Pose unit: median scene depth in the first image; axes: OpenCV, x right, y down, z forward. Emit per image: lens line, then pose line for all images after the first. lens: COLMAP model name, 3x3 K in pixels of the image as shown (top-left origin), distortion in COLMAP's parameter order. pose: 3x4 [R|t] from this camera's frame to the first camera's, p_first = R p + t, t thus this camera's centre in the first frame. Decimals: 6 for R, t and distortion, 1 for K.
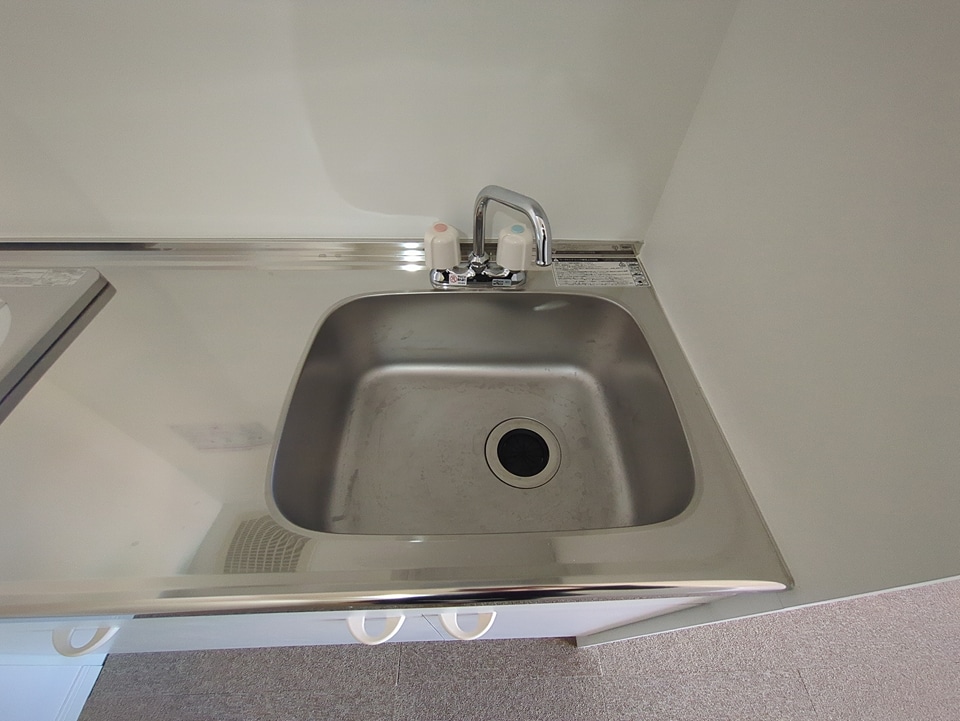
lens RADIAL K [[377.7, 0, 481.6], [0, 377.7, 361.2], [0, 0, 1]] dist [-0.001261, 0.000736]
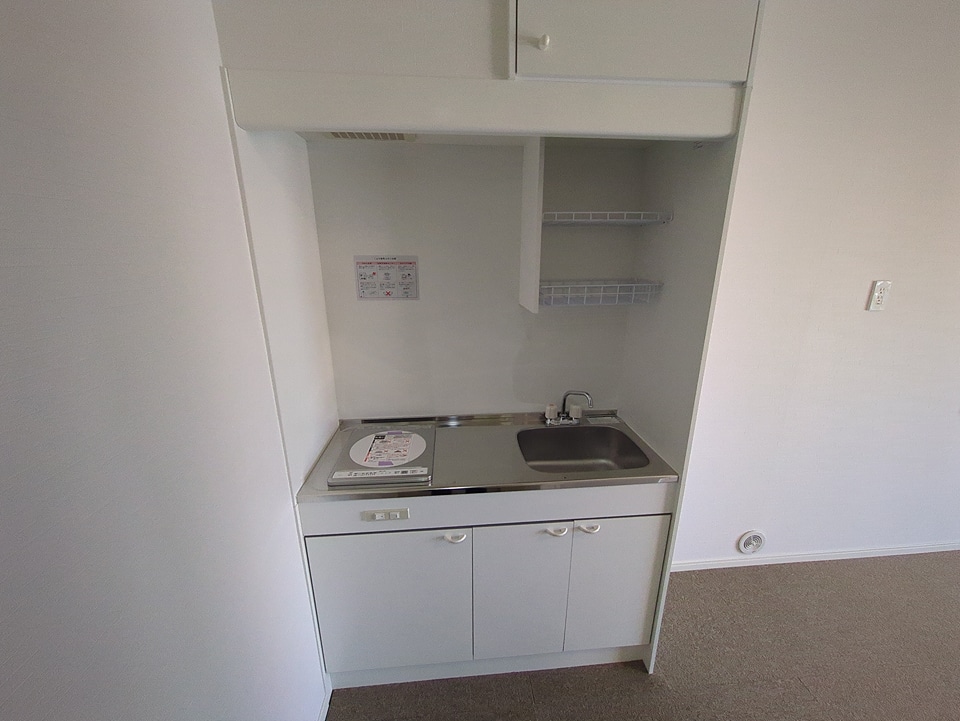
lens RADIAL K [[377.7, 0, 481.6], [0, 377.7, 361.2], [0, 0, 1]] dist [-0.001261, 0.000736]
pose [[0.998542, -0.039901, 0.036366, -0.442814], [0.053540, 0.818332, -0.572246, 0.617802], [-0.006926, 0.573359, 0.819275, -0.990040]]
